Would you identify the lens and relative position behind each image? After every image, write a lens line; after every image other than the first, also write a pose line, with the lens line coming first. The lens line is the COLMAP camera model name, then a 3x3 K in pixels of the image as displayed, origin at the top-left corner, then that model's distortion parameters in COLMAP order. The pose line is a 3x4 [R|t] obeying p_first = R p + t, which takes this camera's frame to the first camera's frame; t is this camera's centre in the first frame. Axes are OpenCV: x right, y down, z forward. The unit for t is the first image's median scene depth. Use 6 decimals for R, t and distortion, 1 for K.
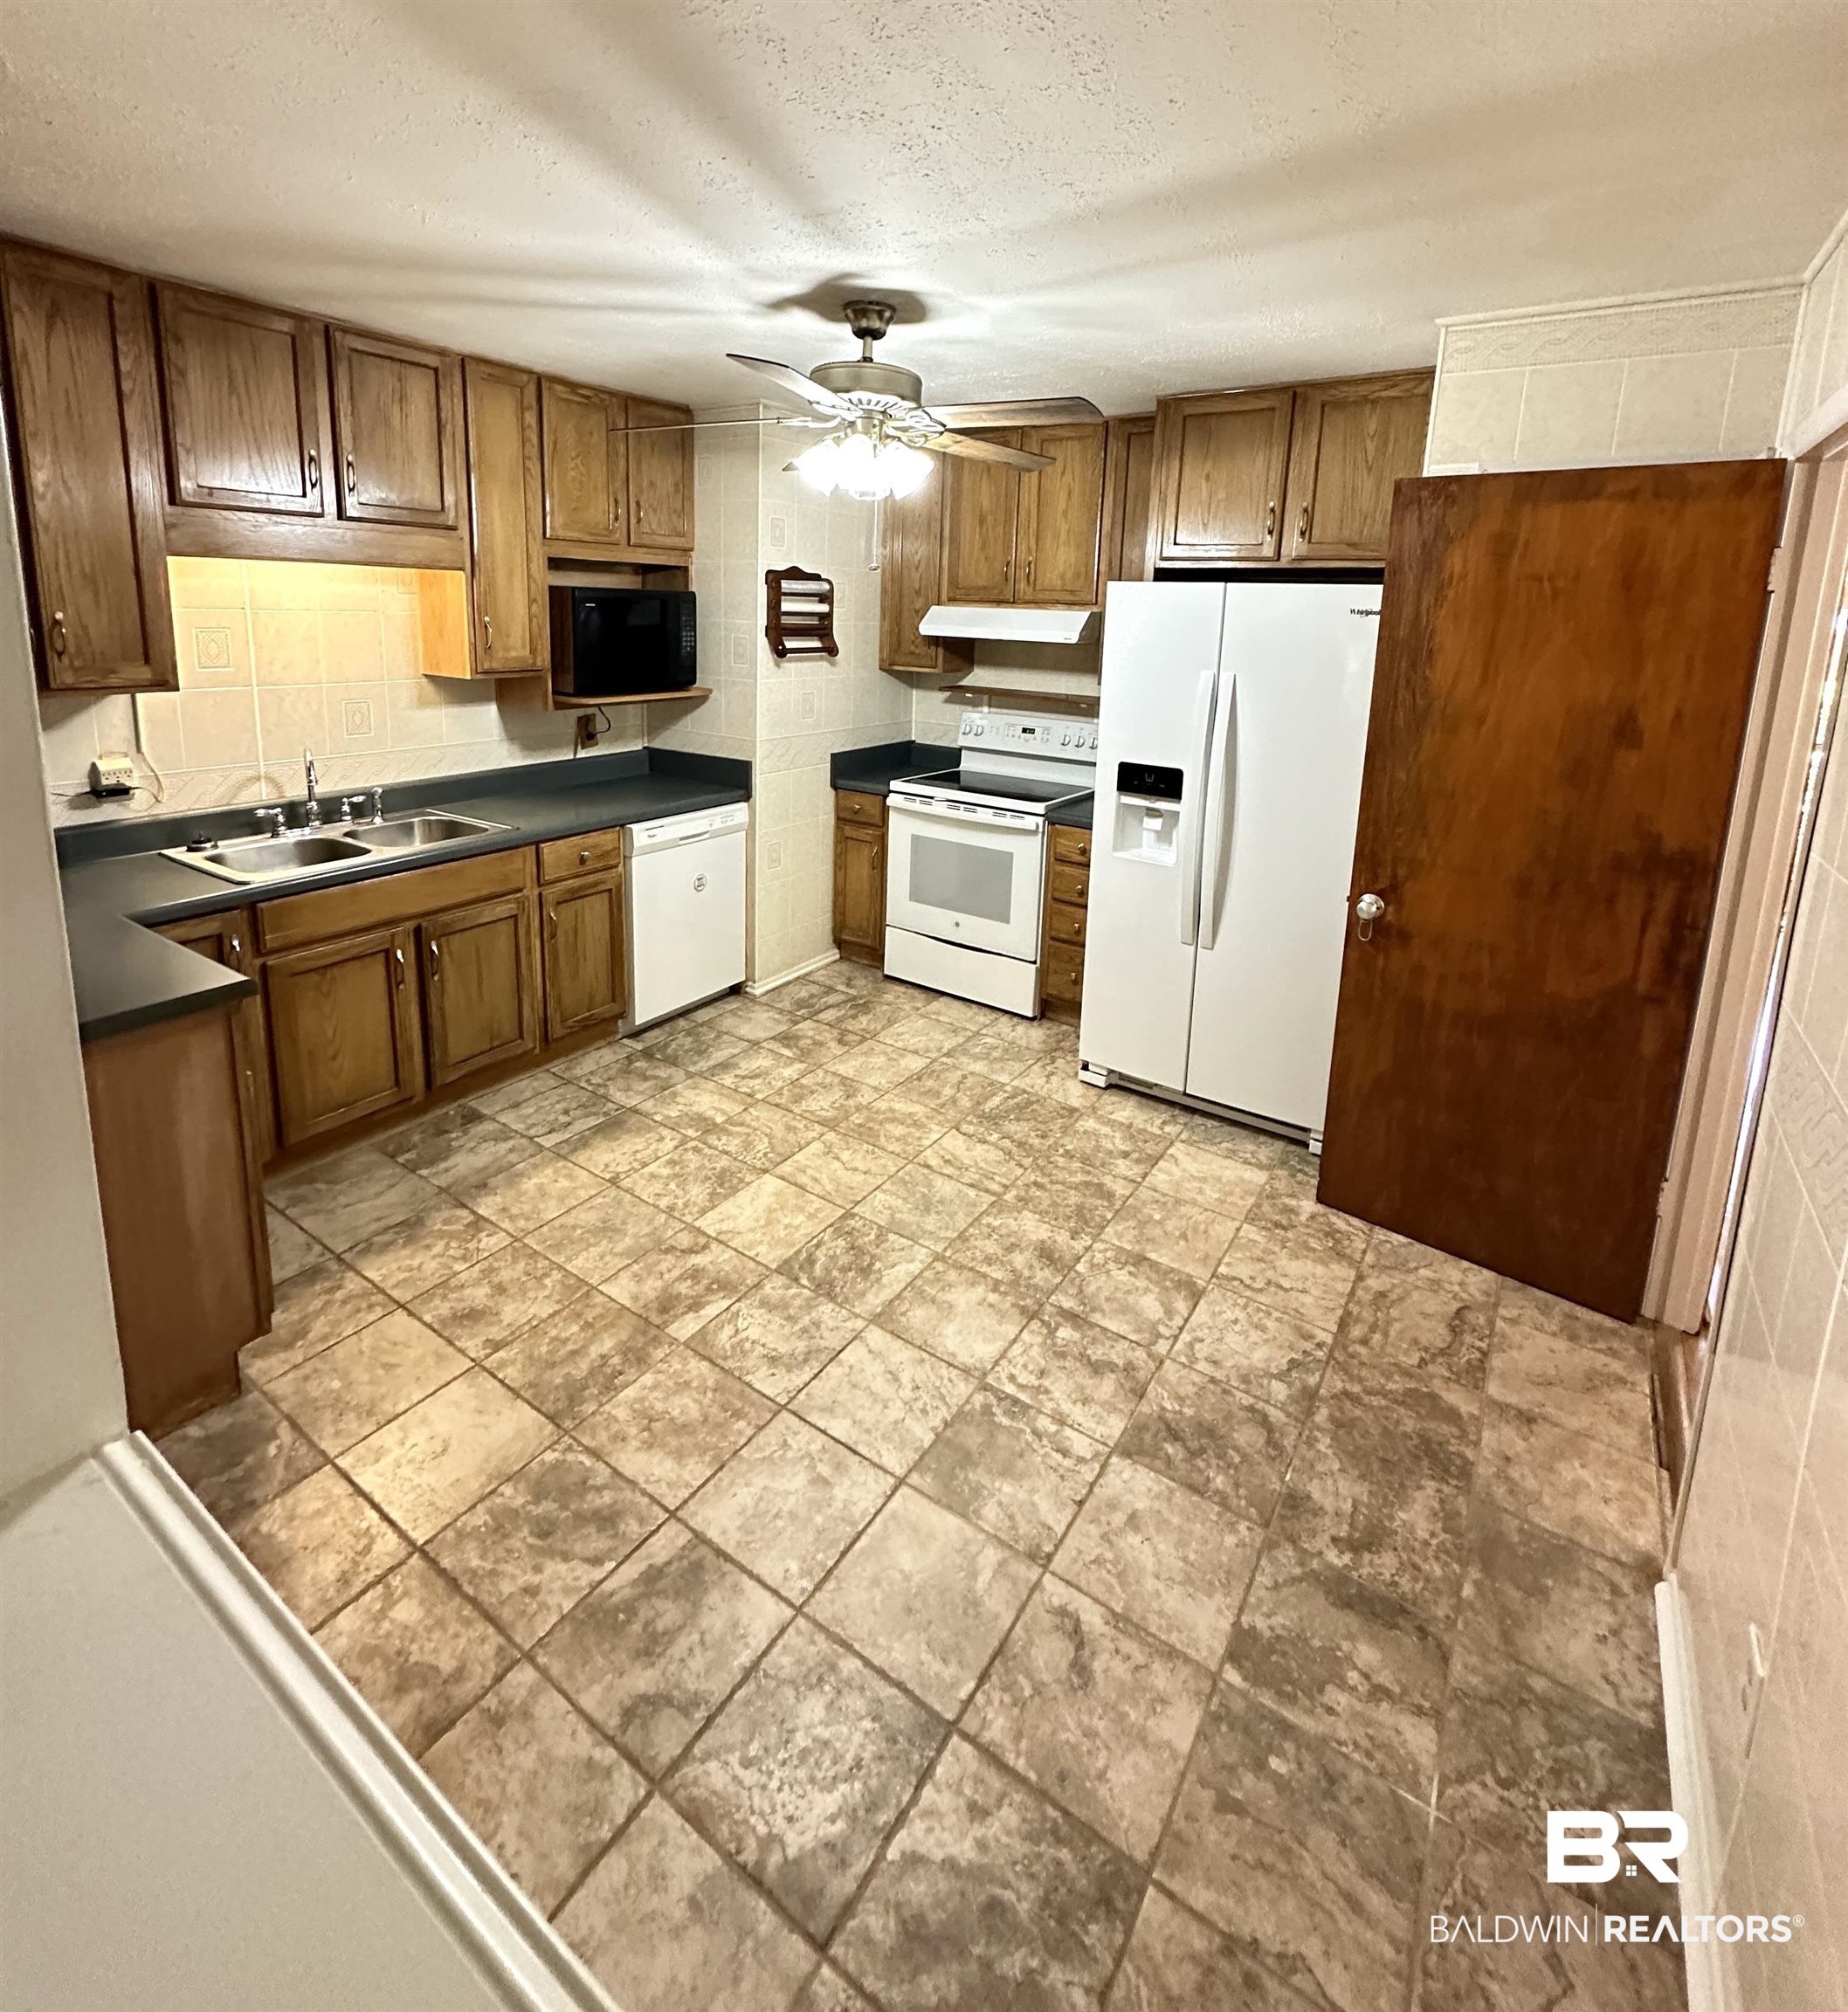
lens RADIAL K [[980.1, 0, 917.5], [0, 980.1, 779.4], [0, 0, 1]] dist [-0.006112, 0.000463]
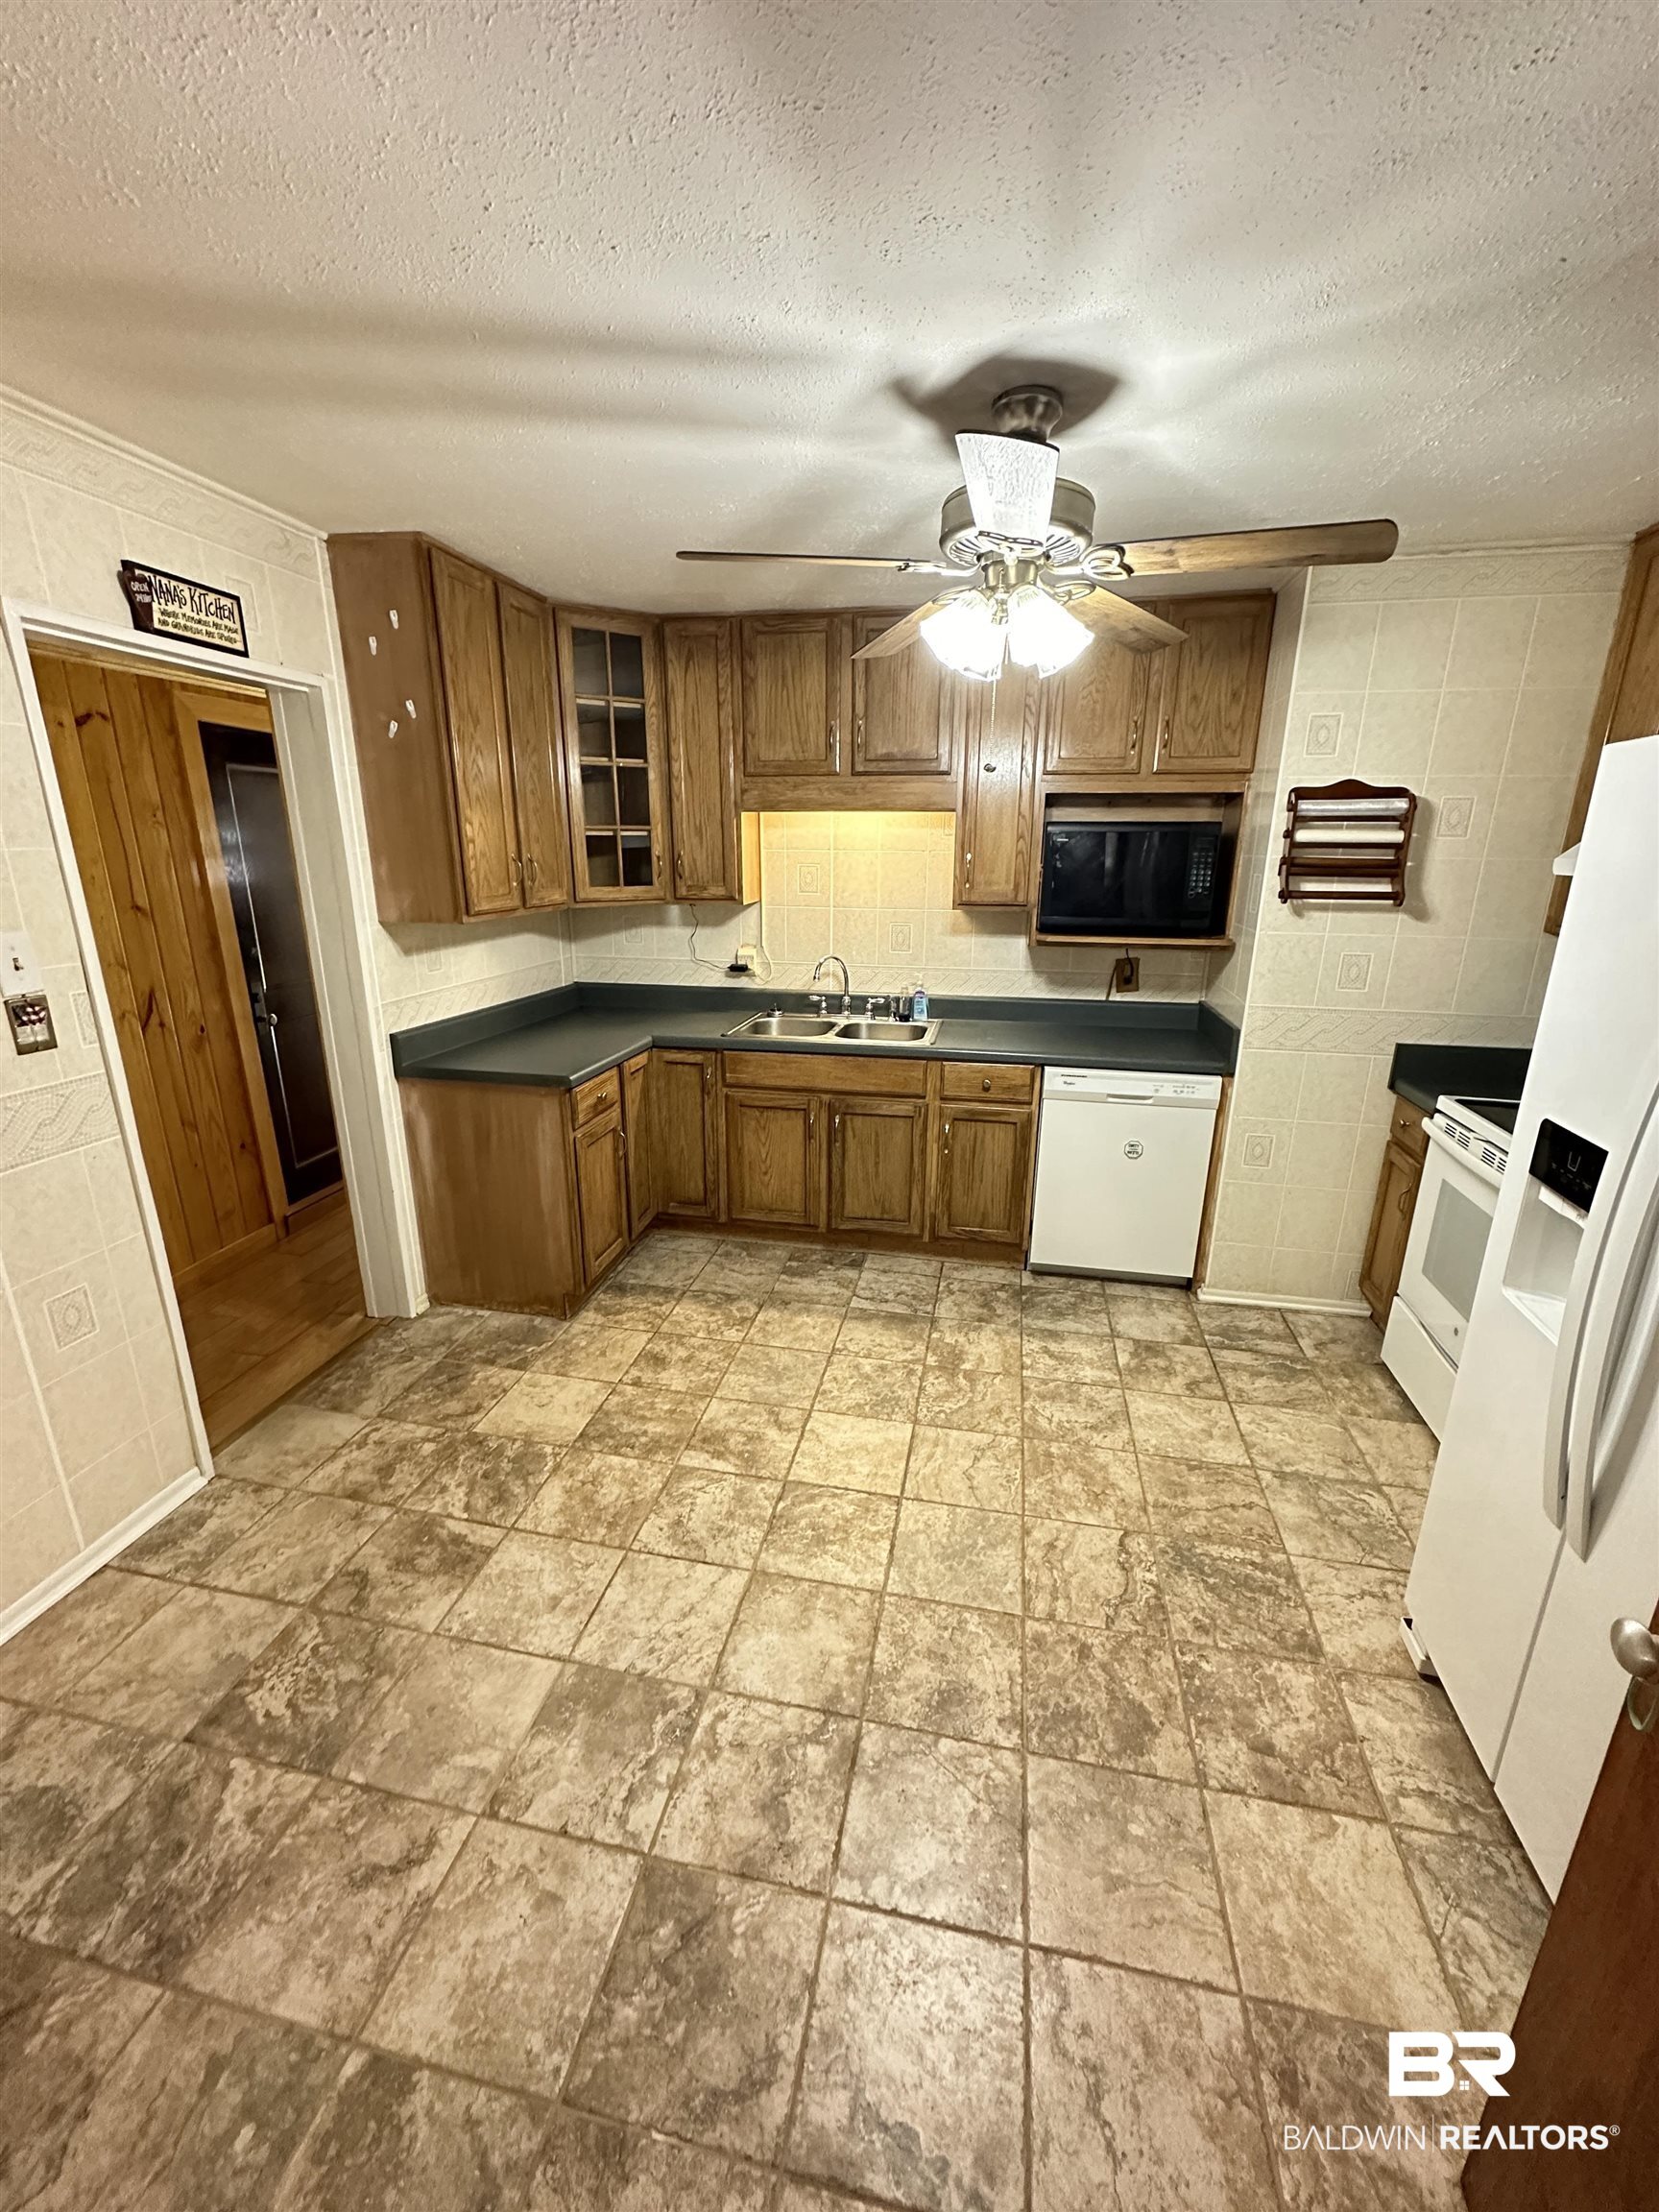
lens RADIAL K [[876.8, 0, 832.4], [0, 876.8, 1106.2], [0, 0, 1]] dist [-0.006204, 0.001243]
pose [[0.378814, 0.232720, -0.895735, 0.622489], [-0.155248, 0.970132, 0.186394, -0.067101], [0.912359, 0.068453, 0.403628, 0.651310]]
